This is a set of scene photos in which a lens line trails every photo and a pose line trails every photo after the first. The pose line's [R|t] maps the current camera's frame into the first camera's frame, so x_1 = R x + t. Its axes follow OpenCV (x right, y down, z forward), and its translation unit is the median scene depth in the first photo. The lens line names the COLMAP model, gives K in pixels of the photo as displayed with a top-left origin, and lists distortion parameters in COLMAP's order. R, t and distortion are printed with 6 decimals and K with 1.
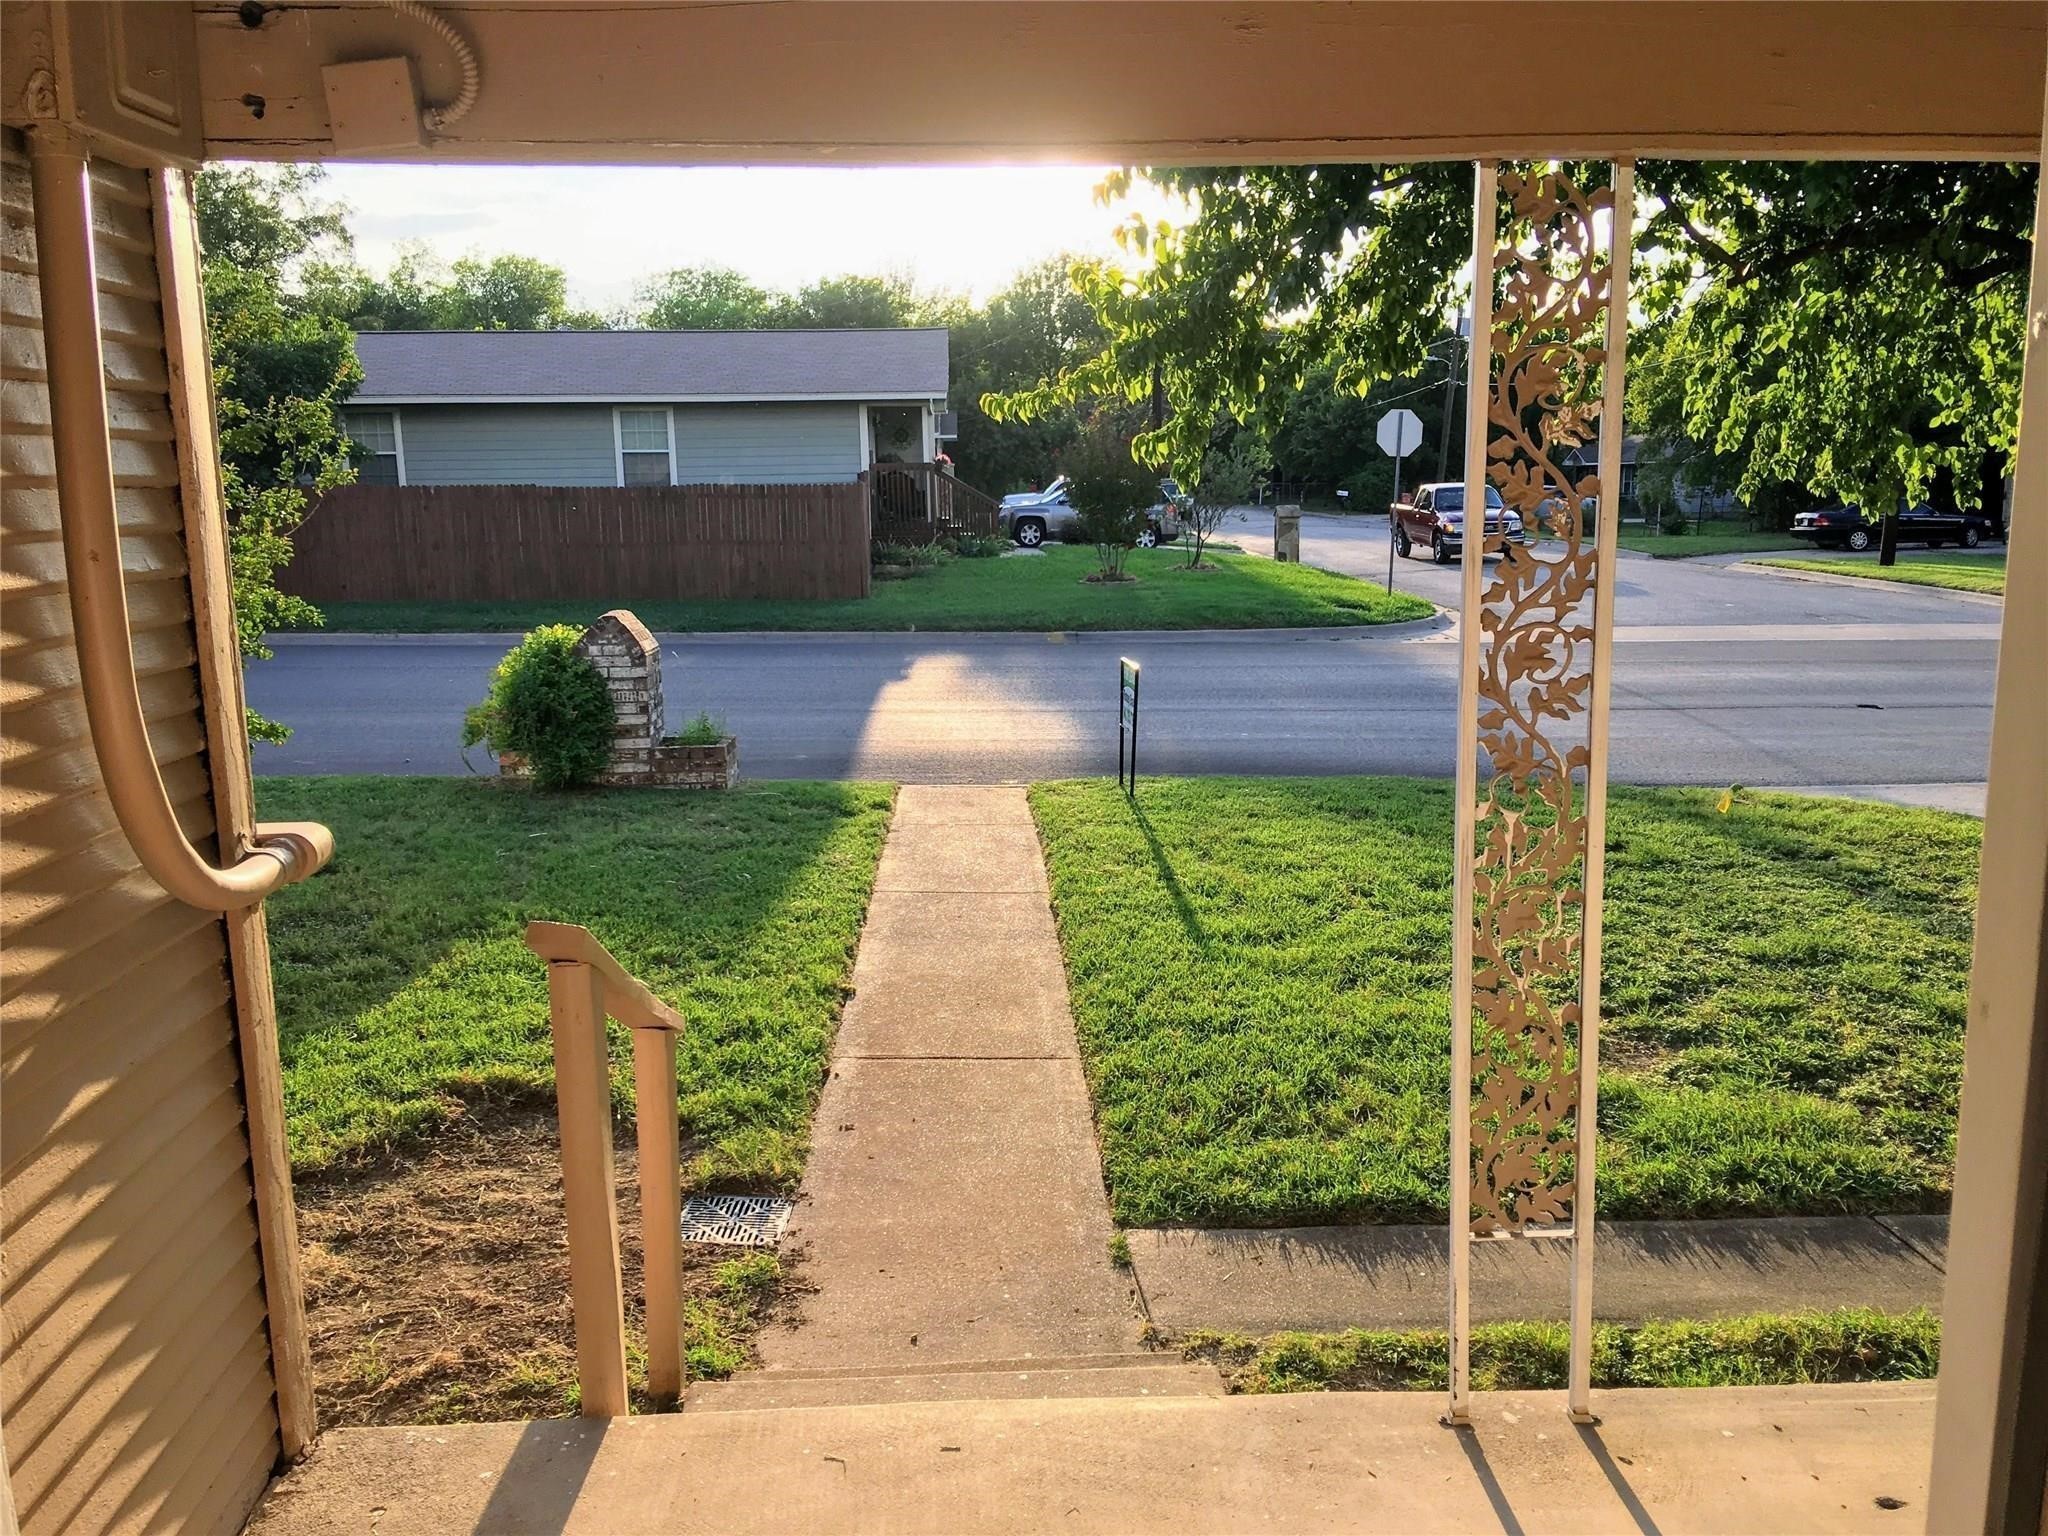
lens RADIAL K [[1723.1, 0, 1025.2], [0, 1723.1, 780.6], [0, 0, 1]] dist [0.037846, -0.014246]
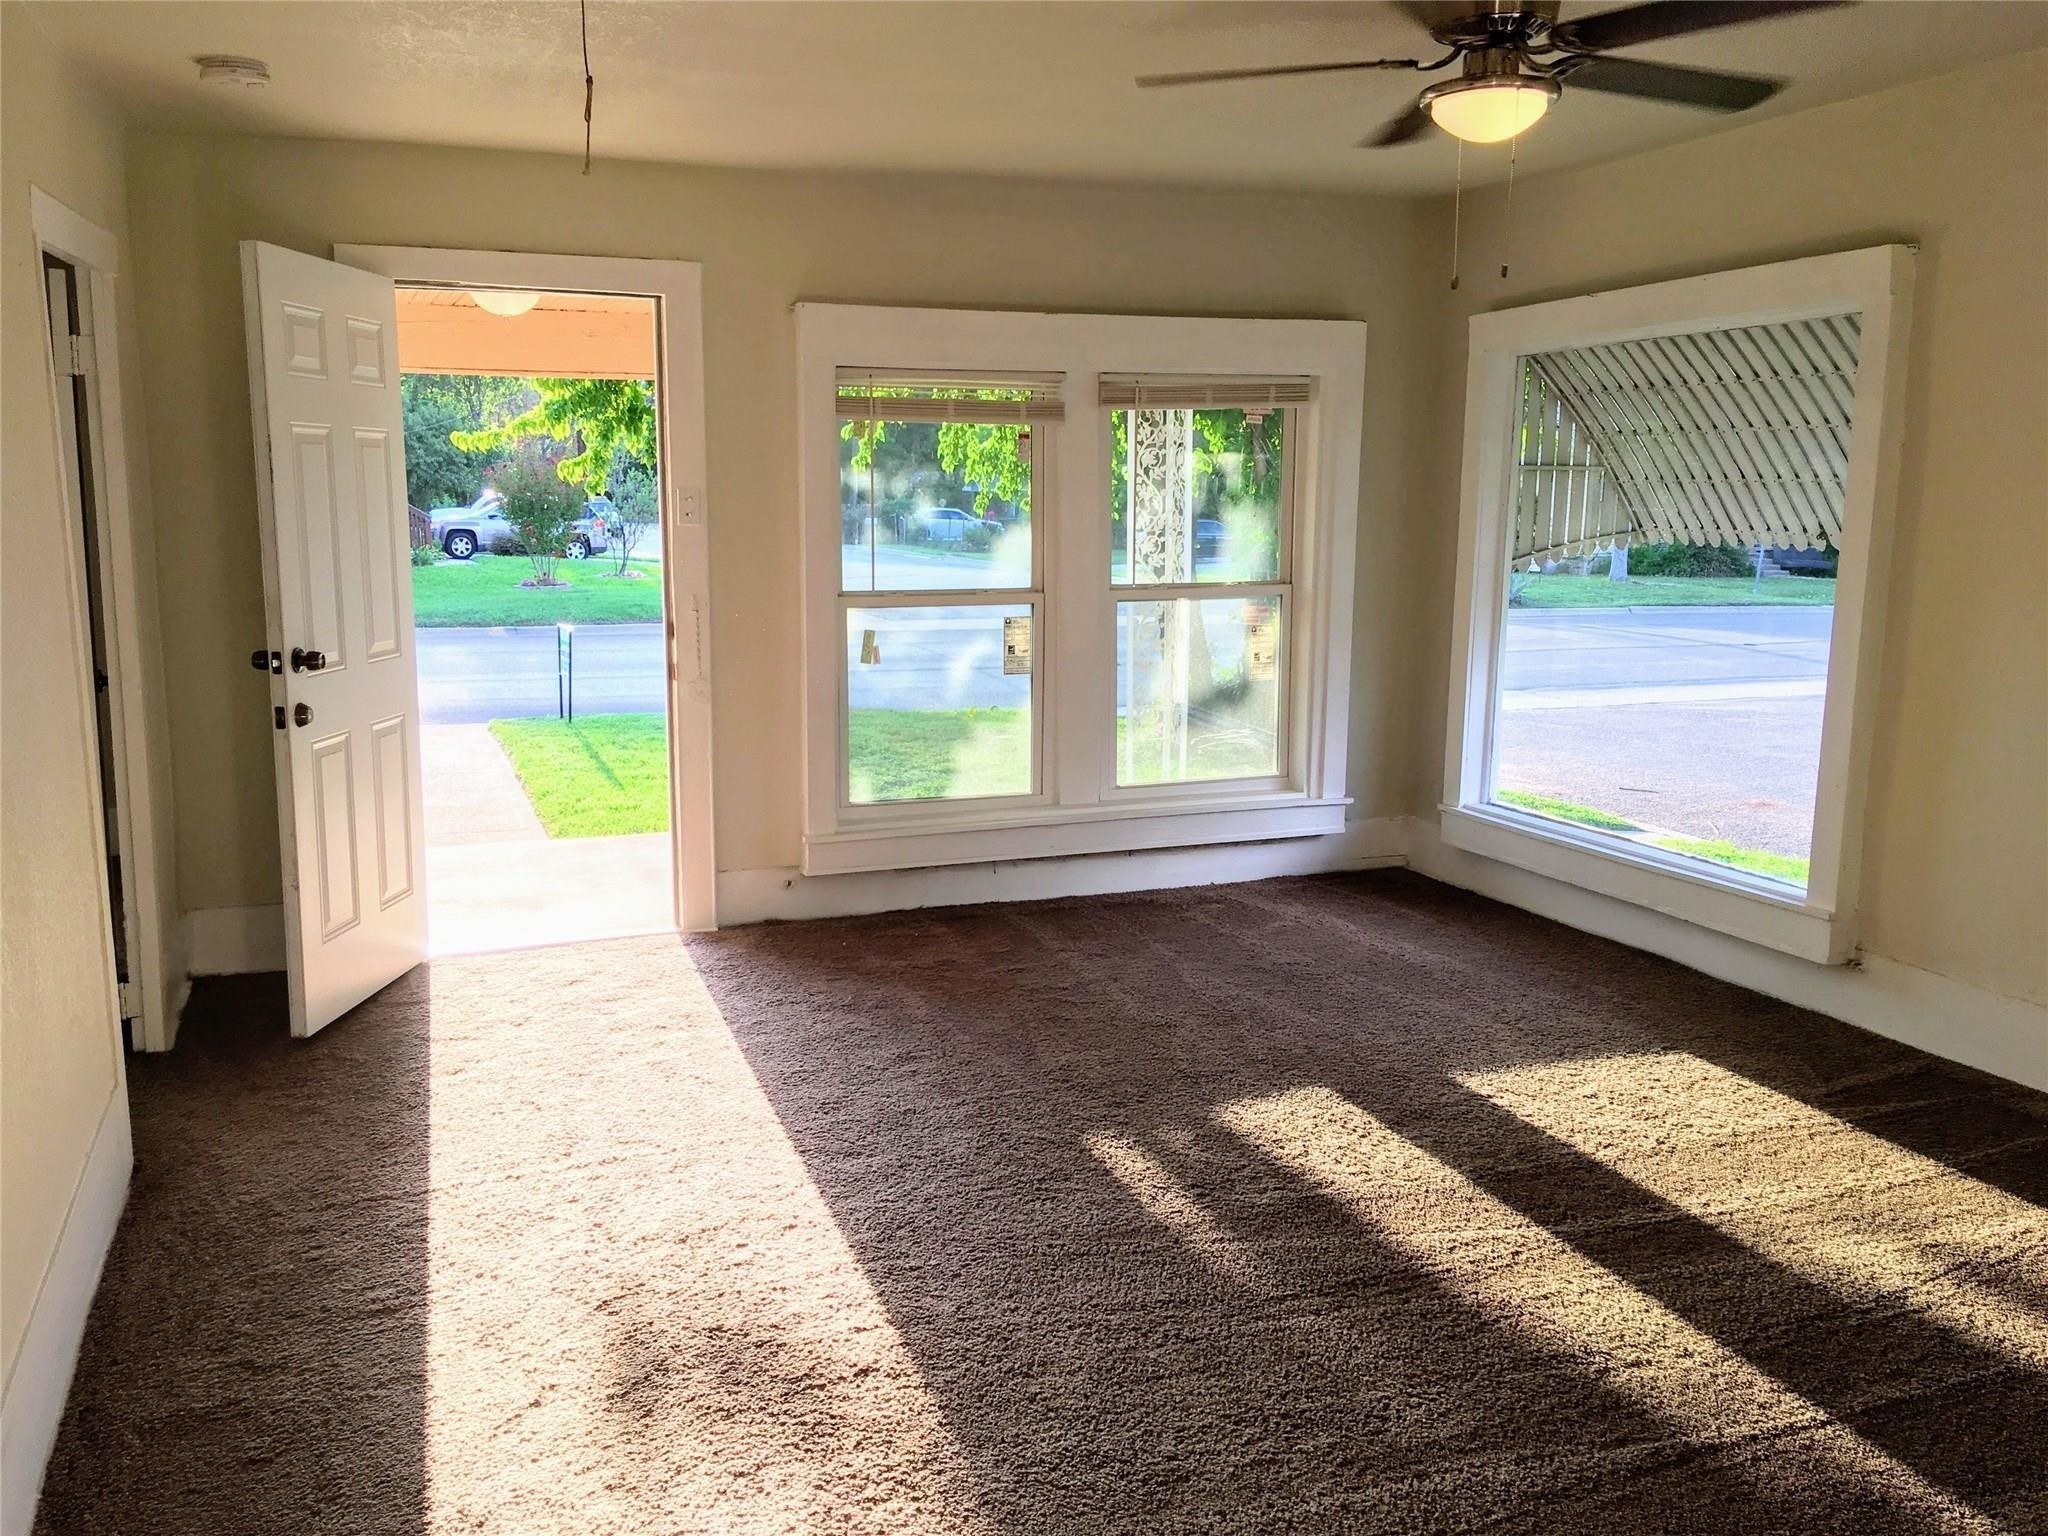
lens RADIAL K [[1723.1, 0, 1031.6], [0, 1723.1, 769.7], [0, 0, 1]] dist [0.037846, -0.014246]
pose [[0.947954, -0.037745, 0.316161, -0.021973], [0.043557, 0.998987, -0.011333, 0.067390], [-0.315413, 0.024514, 0.948638, -0.362070]]
